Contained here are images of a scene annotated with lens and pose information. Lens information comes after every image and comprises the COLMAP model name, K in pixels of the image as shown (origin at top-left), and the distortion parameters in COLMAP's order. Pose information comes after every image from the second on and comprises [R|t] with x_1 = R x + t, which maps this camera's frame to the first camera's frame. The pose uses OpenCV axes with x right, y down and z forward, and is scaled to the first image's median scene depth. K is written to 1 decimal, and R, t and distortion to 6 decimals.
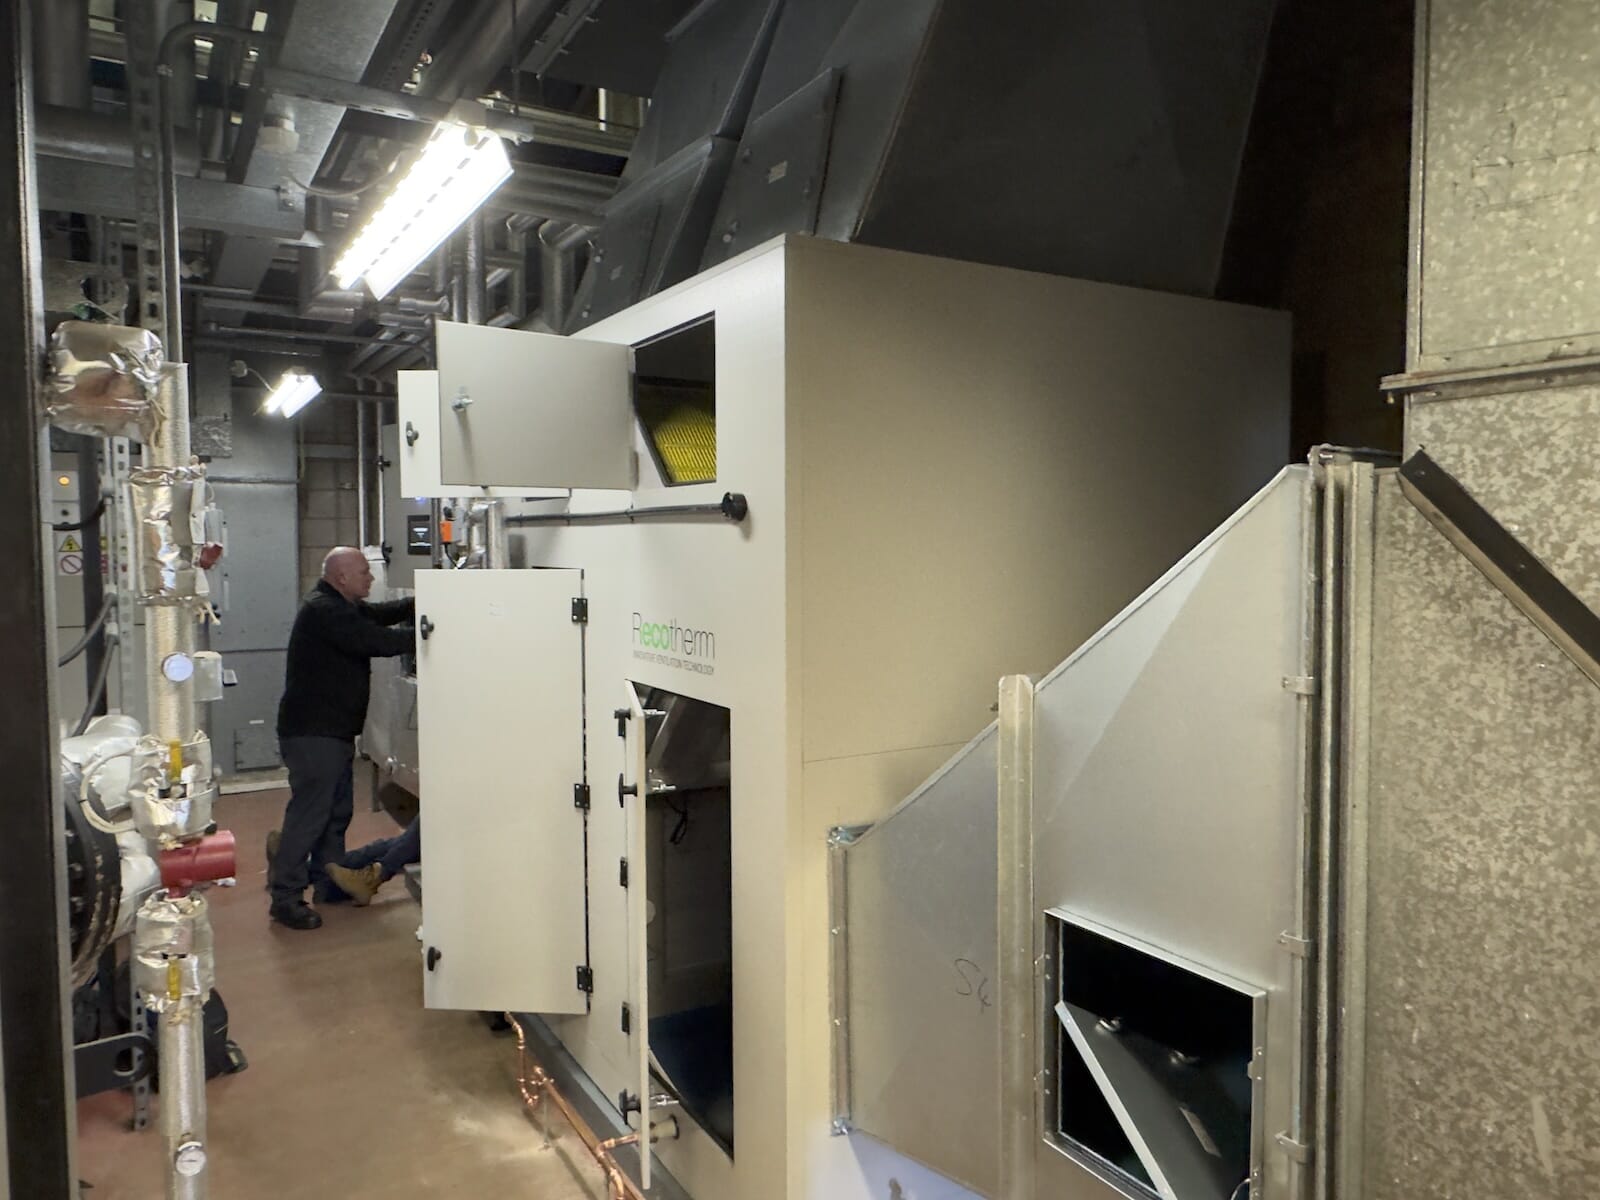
lens RADIAL K [[1105.3, 0, 800.0], [0, 1105.3, 600.0], [0, 0, 1]] dist [0.004760, -0.000269]
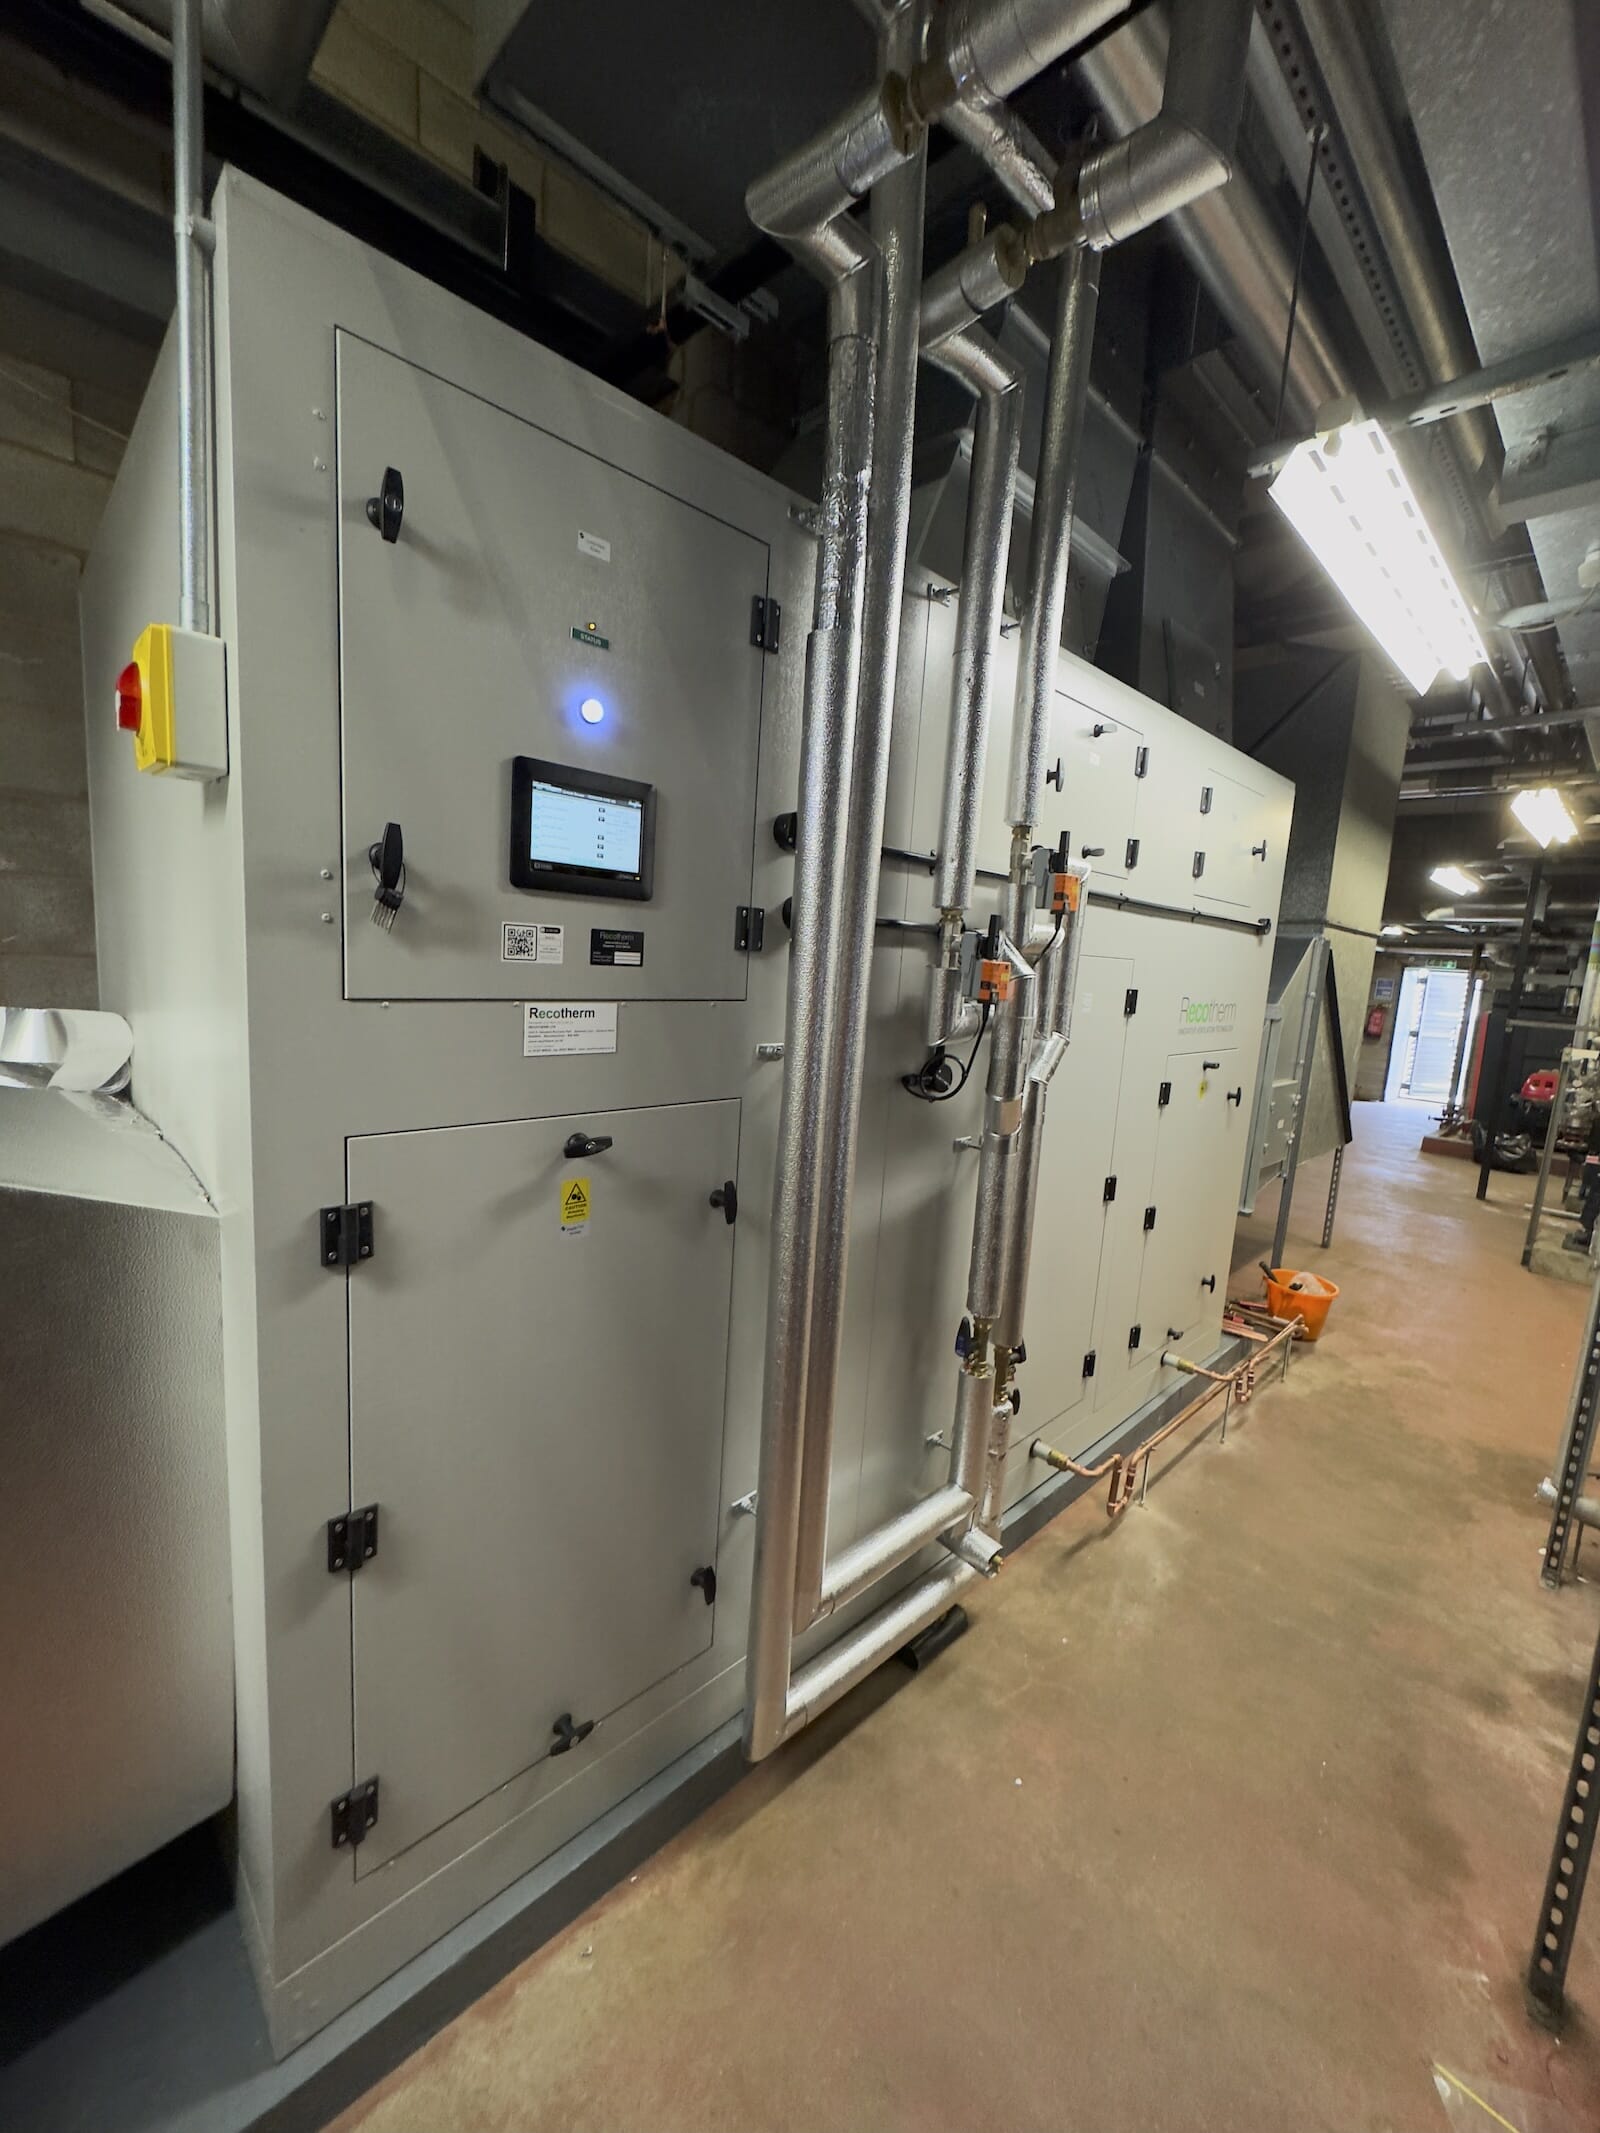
lens RADIAL K [[842.0, 0, 800.0], [0, 842.0, 1066.5], [0, 0, 1]] dist [0.000511, 0.000124]
pose [[-0.222959, -0.145498, 0.963909, -1.159145], [-0.010898, 0.989109, 0.146781, -0.053432], [-0.974767, 0.022221, -0.222116, 1.969698]]
